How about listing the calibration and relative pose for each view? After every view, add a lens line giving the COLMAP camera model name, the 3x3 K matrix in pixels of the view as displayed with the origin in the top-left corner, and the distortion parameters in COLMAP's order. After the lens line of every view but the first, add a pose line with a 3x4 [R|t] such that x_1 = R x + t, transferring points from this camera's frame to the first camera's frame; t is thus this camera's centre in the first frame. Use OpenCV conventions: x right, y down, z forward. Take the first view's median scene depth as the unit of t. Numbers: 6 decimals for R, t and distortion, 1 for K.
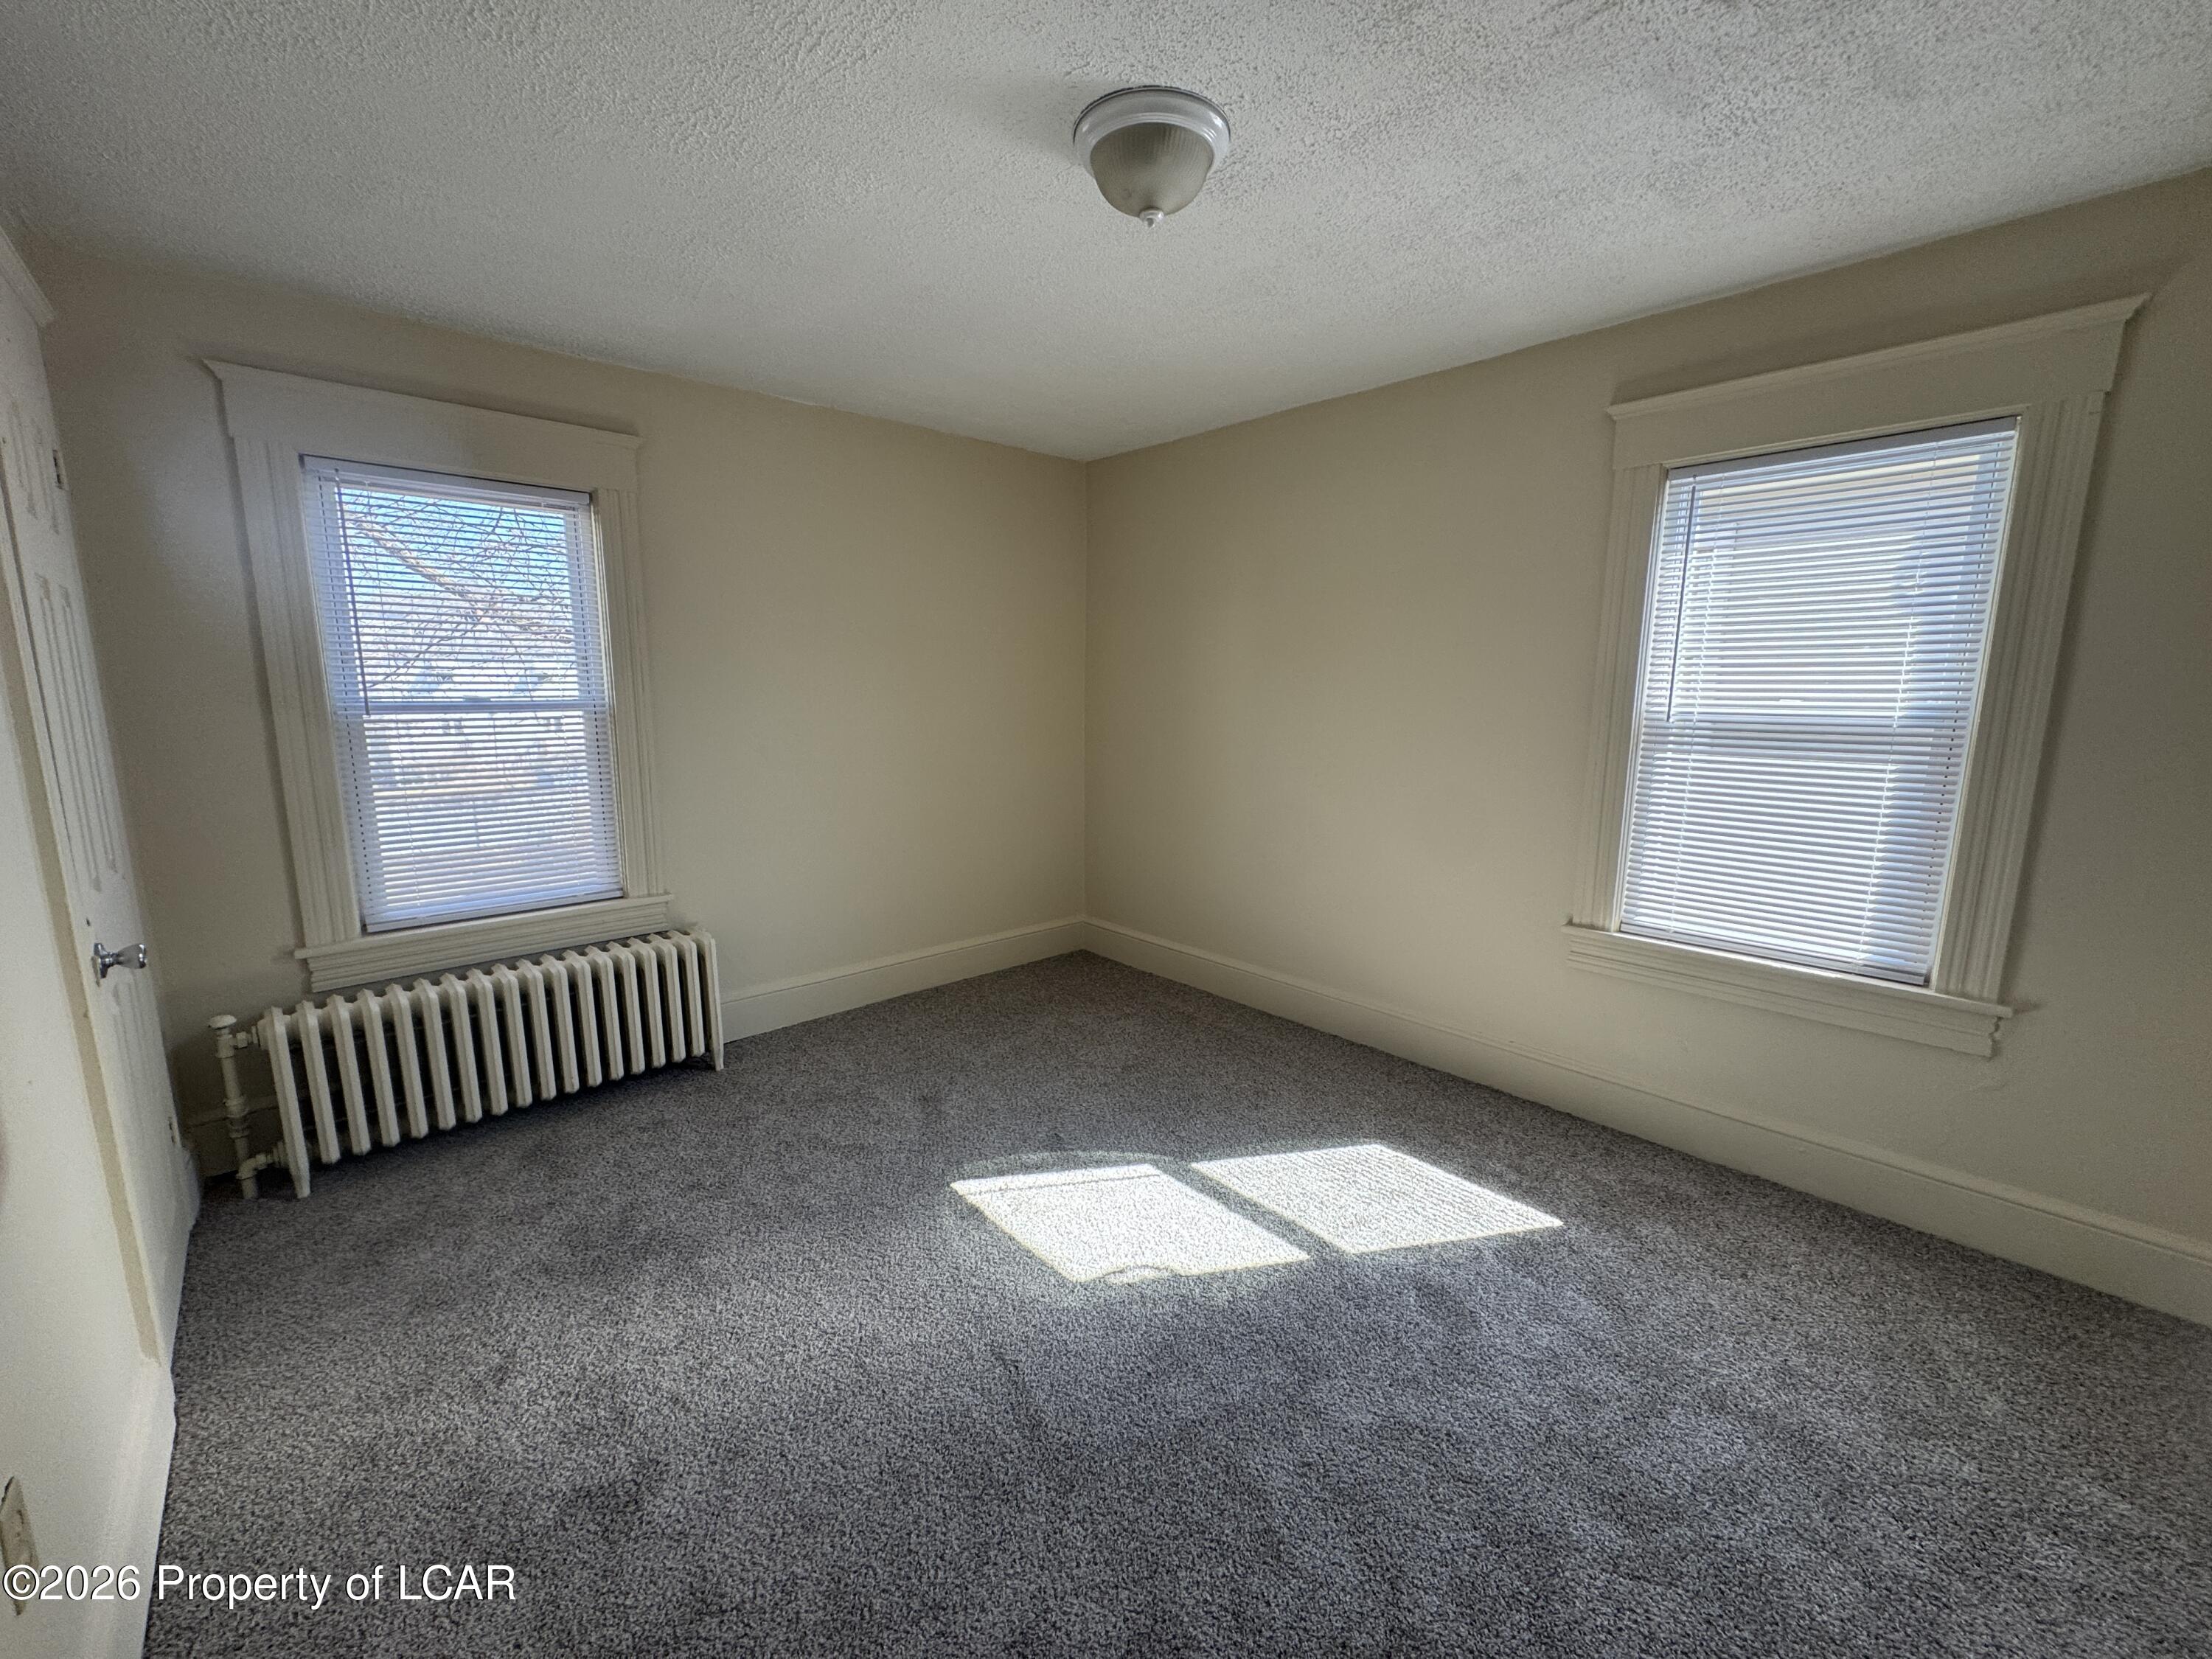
lens RADIAL K [[922.3, 0, 1120.3], [0, 922.3, 823.6], [0, 0, 1]] dist [-0.001453, 0.000114]
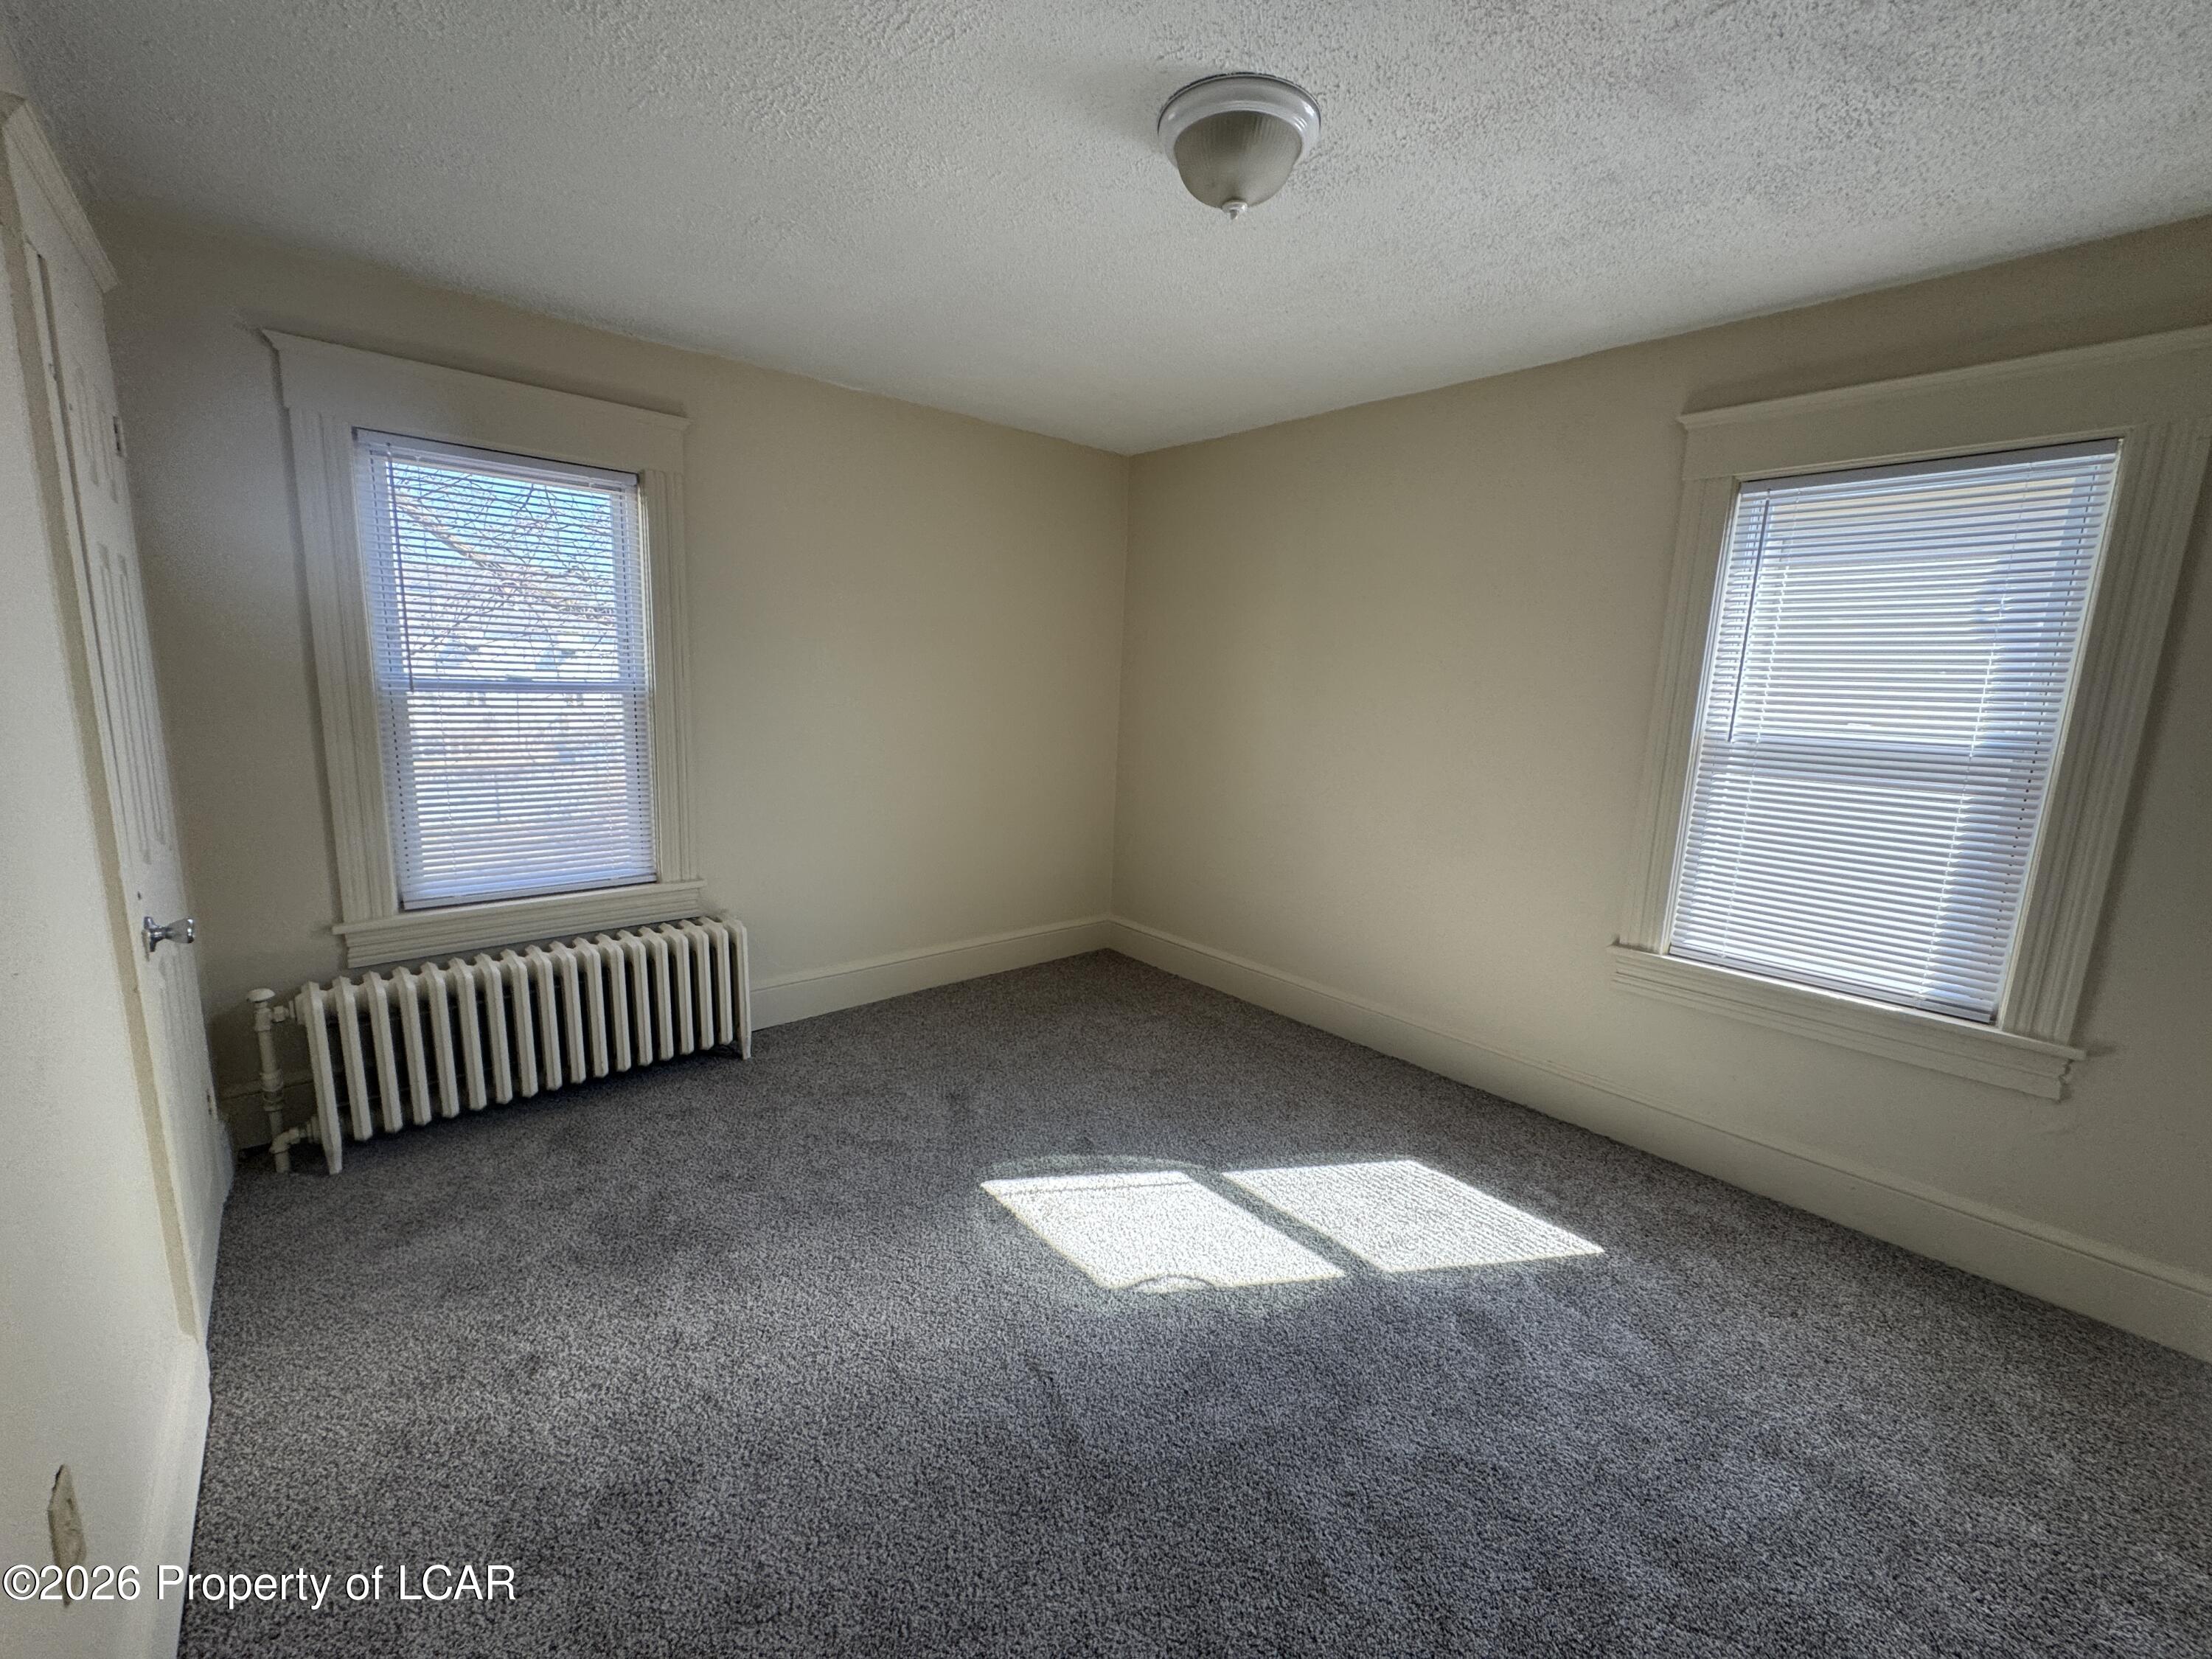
lens RADIAL K [[922.3, 0, 1116.2], [0, 922.3, 822.7], [0, 0, 1]] dist [-0.001453, 0.000114]
pose [[0.999295, 0.034420, -0.014981, -0.042398], [-0.034317, 0.999386, 0.007095, -0.011231], [0.015216, -0.006576, 0.999863, 0.018003]]
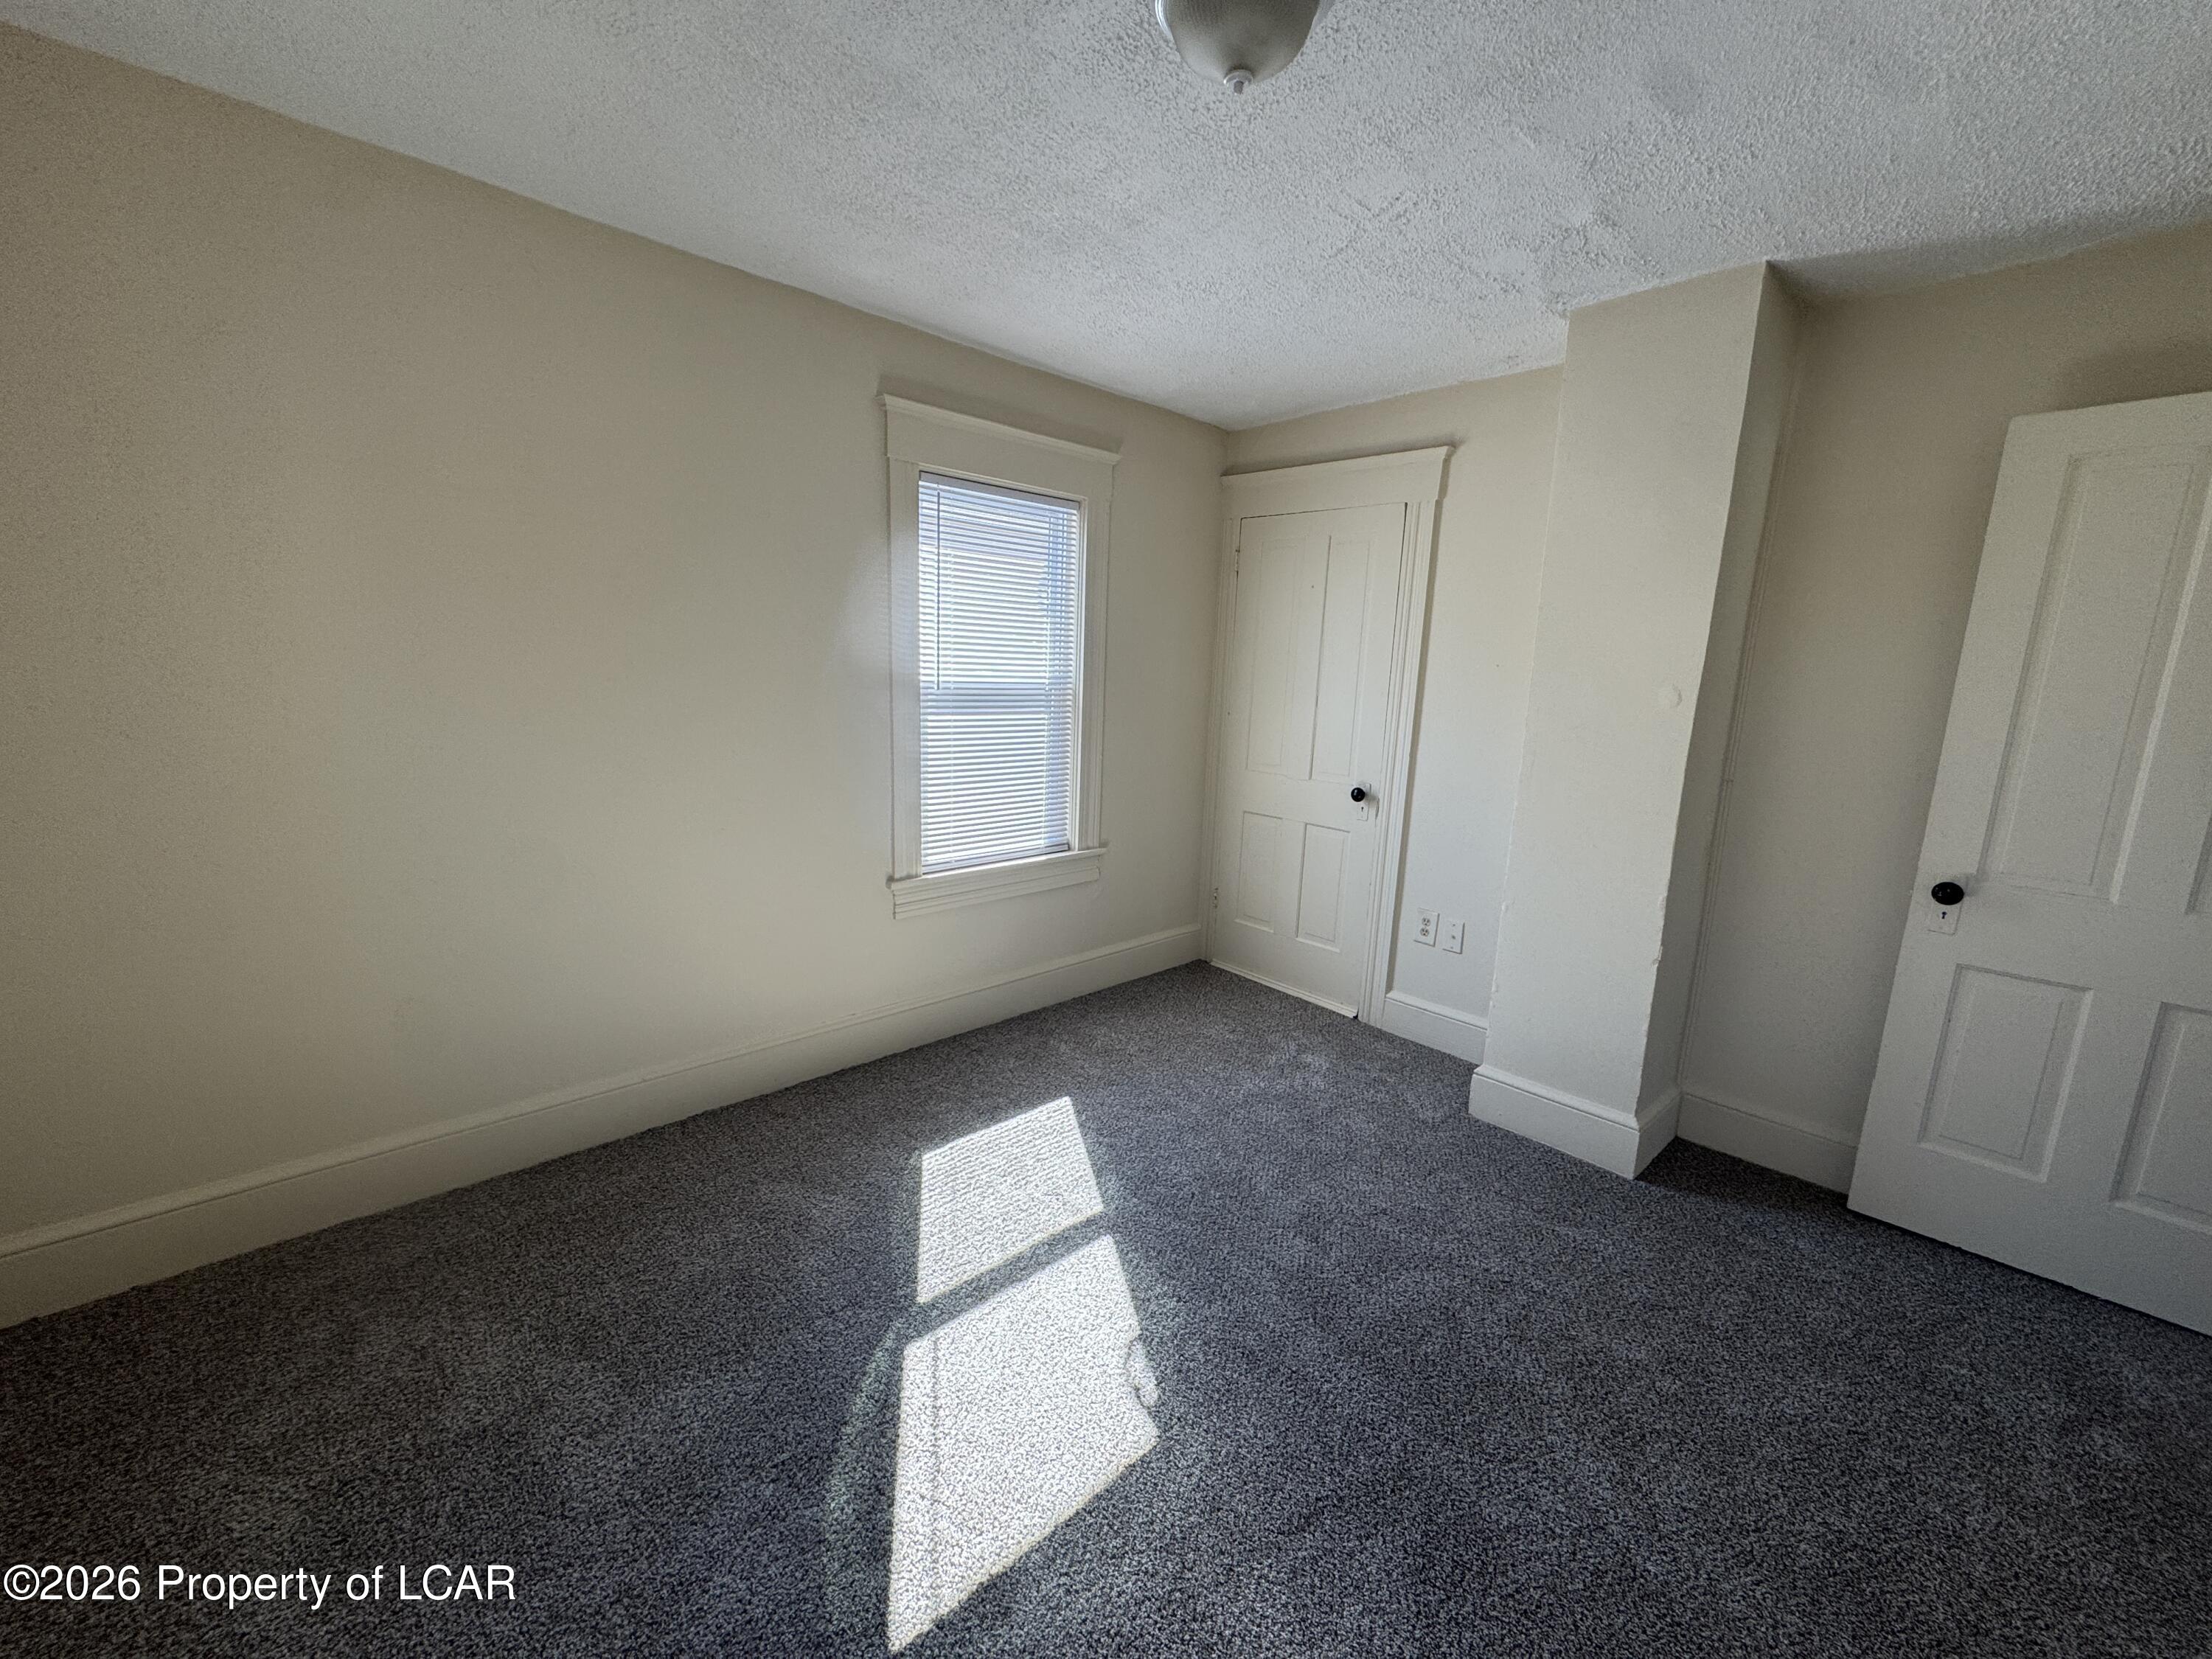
lens RADIAL K [[922.3, 0, 1058.8], [0, 922.3, 823.8], [0, 0, 1]] dist [-0.001453, 0.000114]
pose [[-0.020843, -0.166224, 0.985868, -0.719225], [0.125441, 0.977855, 0.167525, -0.142549], [-0.991882, 0.127160, 0.000470, 1.019779]]
